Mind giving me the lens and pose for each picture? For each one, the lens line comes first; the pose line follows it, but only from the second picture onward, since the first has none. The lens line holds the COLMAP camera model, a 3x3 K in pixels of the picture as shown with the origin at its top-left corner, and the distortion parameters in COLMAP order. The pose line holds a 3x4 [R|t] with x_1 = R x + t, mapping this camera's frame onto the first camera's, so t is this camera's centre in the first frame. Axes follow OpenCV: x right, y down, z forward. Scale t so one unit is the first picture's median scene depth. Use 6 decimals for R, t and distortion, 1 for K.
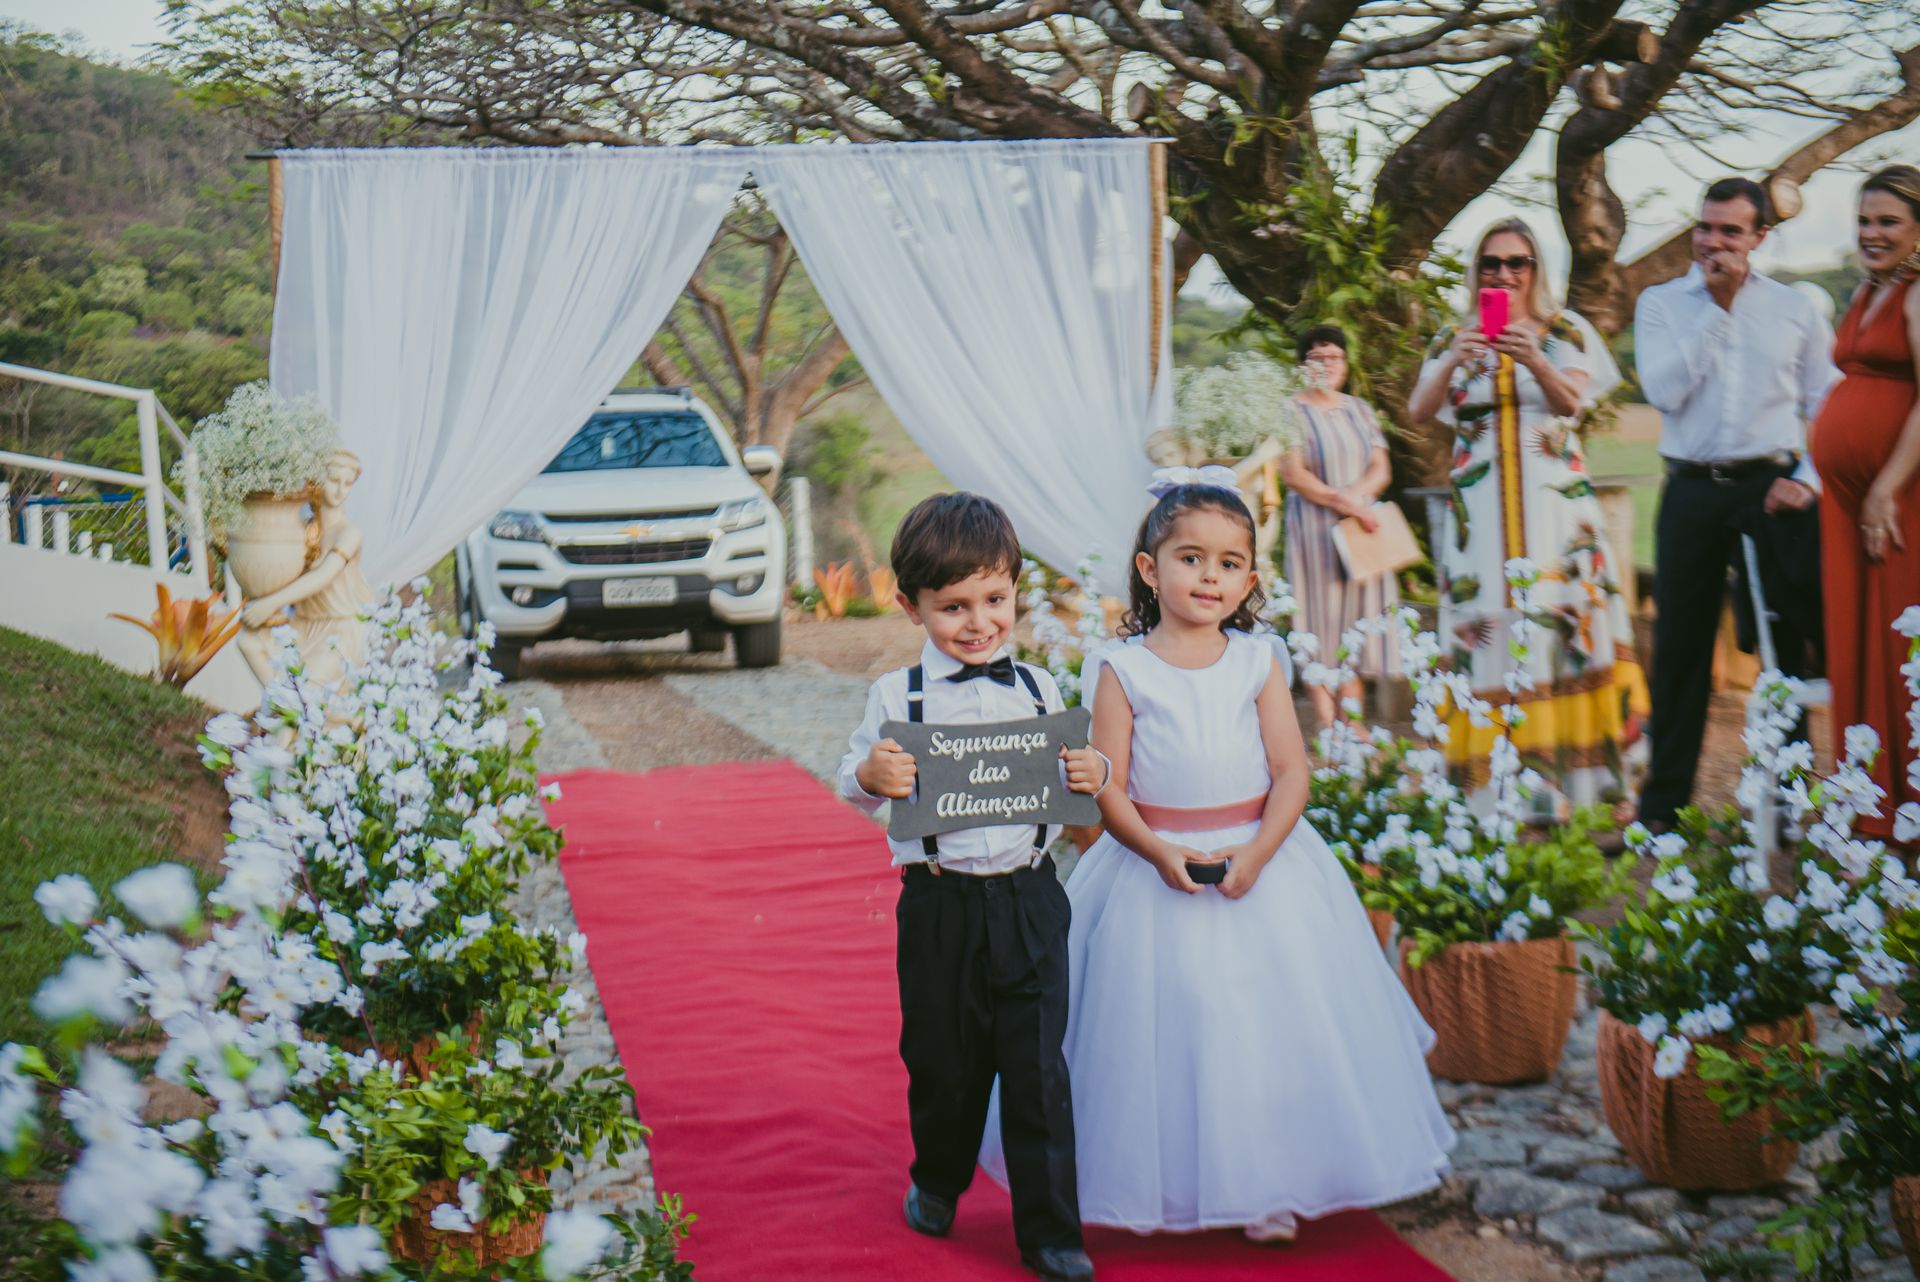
lens RADIAL K [[3199.6, 0, 1006.0], [0, 3199.6, 695.0], [0, 0, 1]] dist [0.155373, 0.000000]
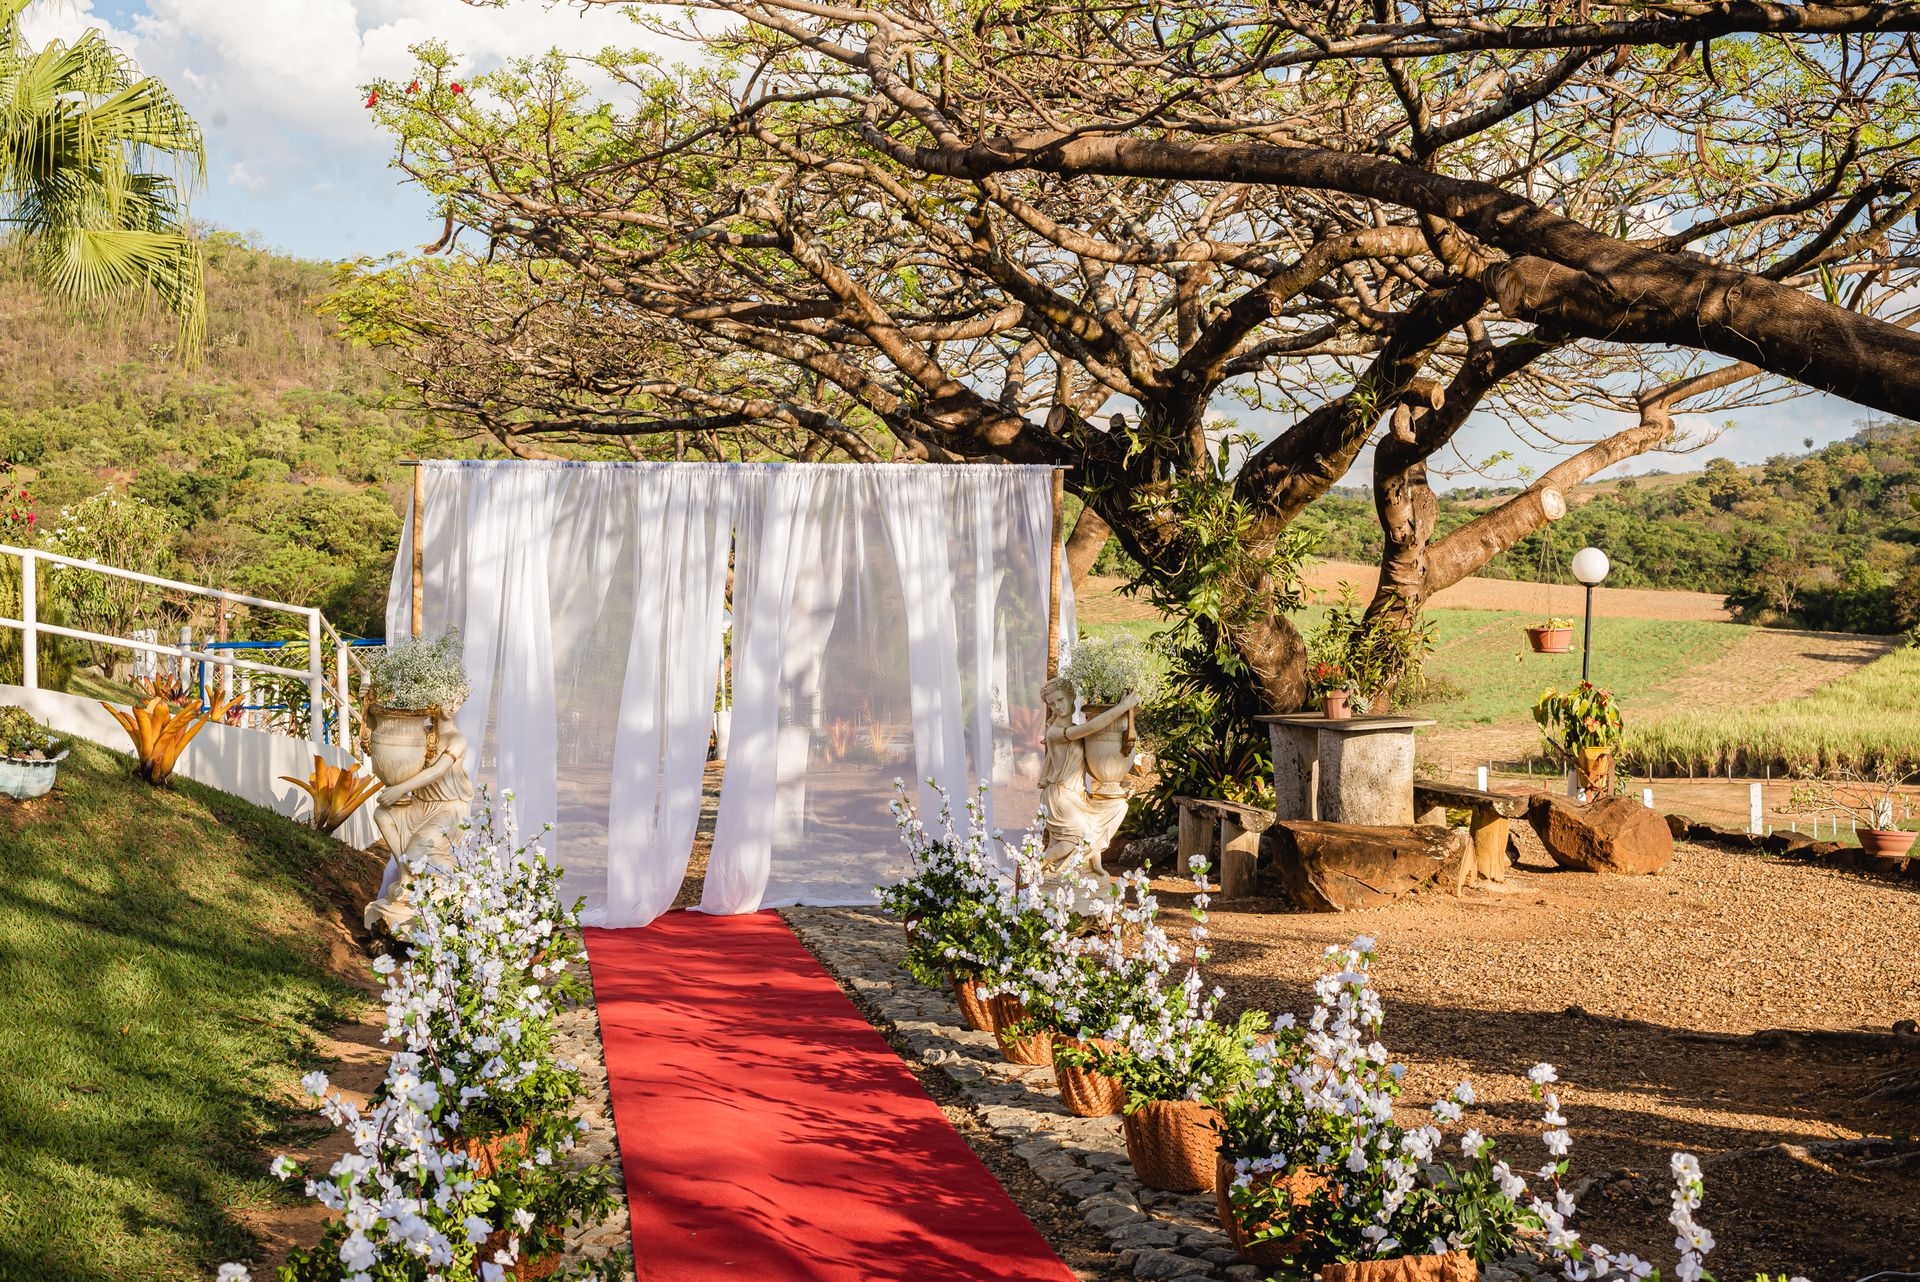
lens RADIAL K [[2677.4, 0, 955.7], [0, 2677.4, 697.5], [0, 0, 1]] dist [-0.083689, 0.000000]
pose [[0.999141, 0.038790, -0.014558, 0.043442], [-0.039382, 0.998304, -0.042879, -0.046532], [0.012870, 0.043416, 0.998974, -0.241160]]
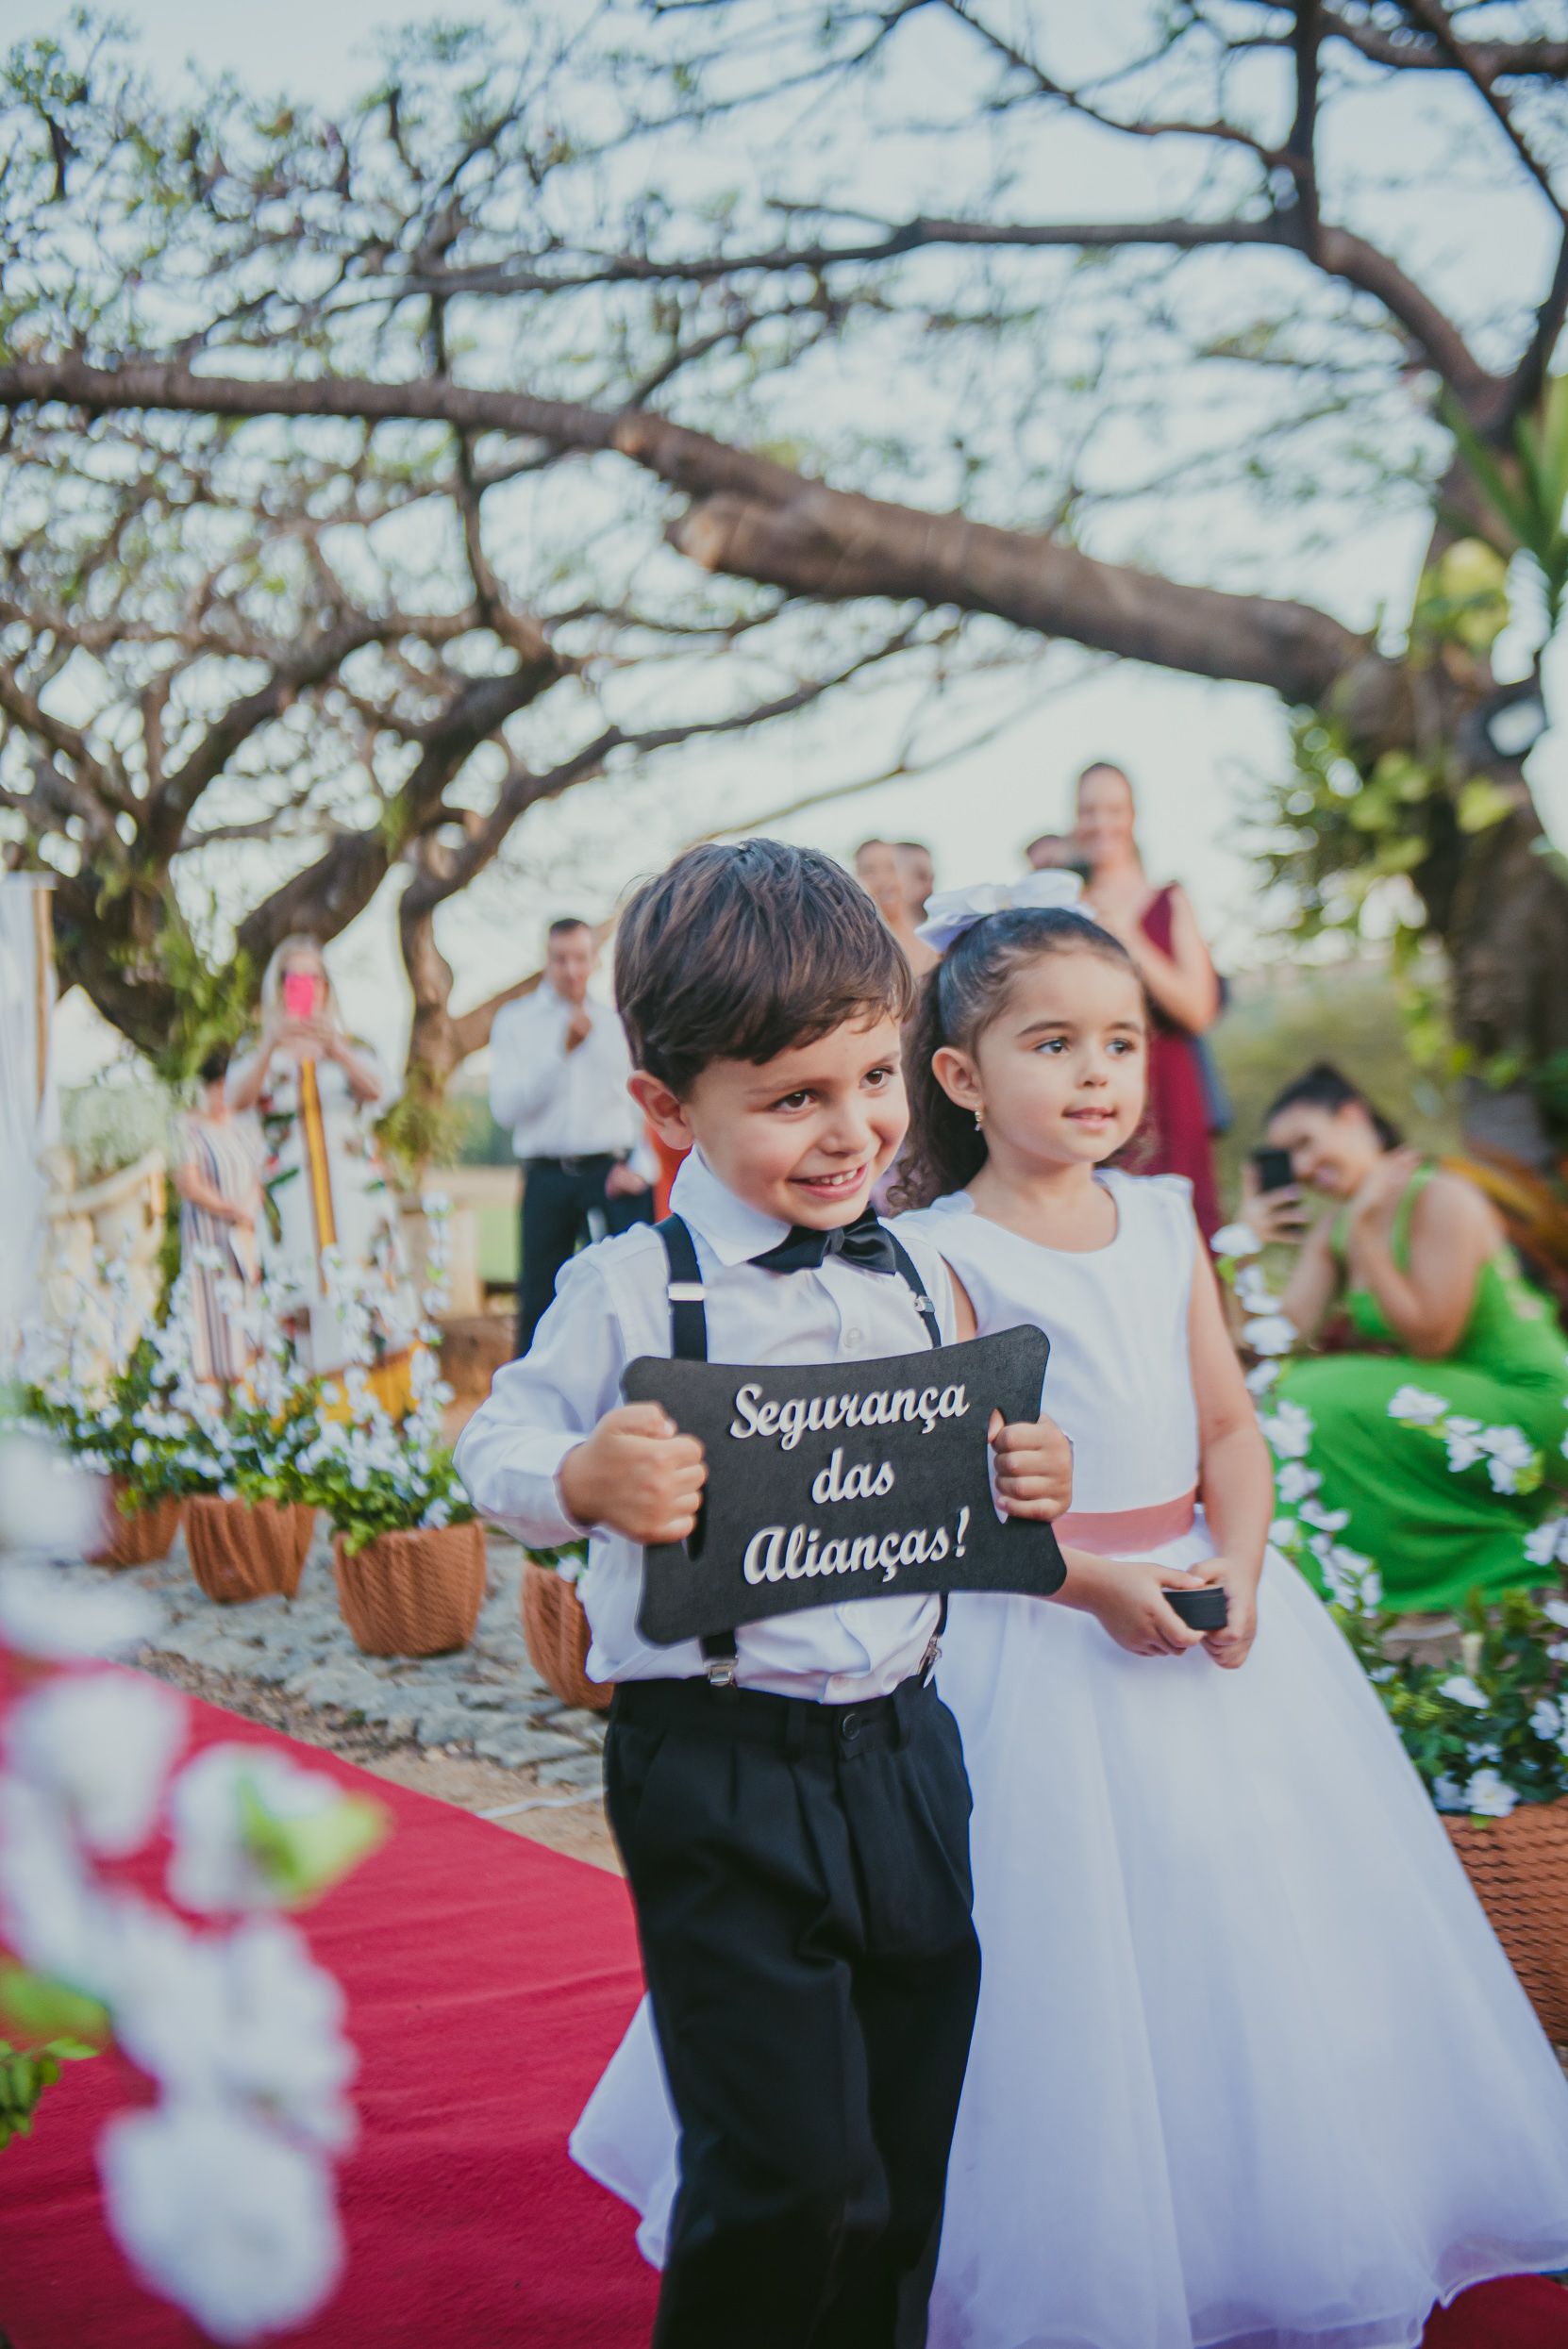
lens RADIAL K [[2949.6, 0, 783.1], [0, 2949.6, 1152.8], [0, 0, 1]] dist [0.137751, 0.000000]
pose [[0.953149, -0.003021, 0.302485, -0.035485], [0.031736, 0.995431, -0.090059, 0.033676], [-0.300831, 0.095439, 0.948890, -0.048104]]
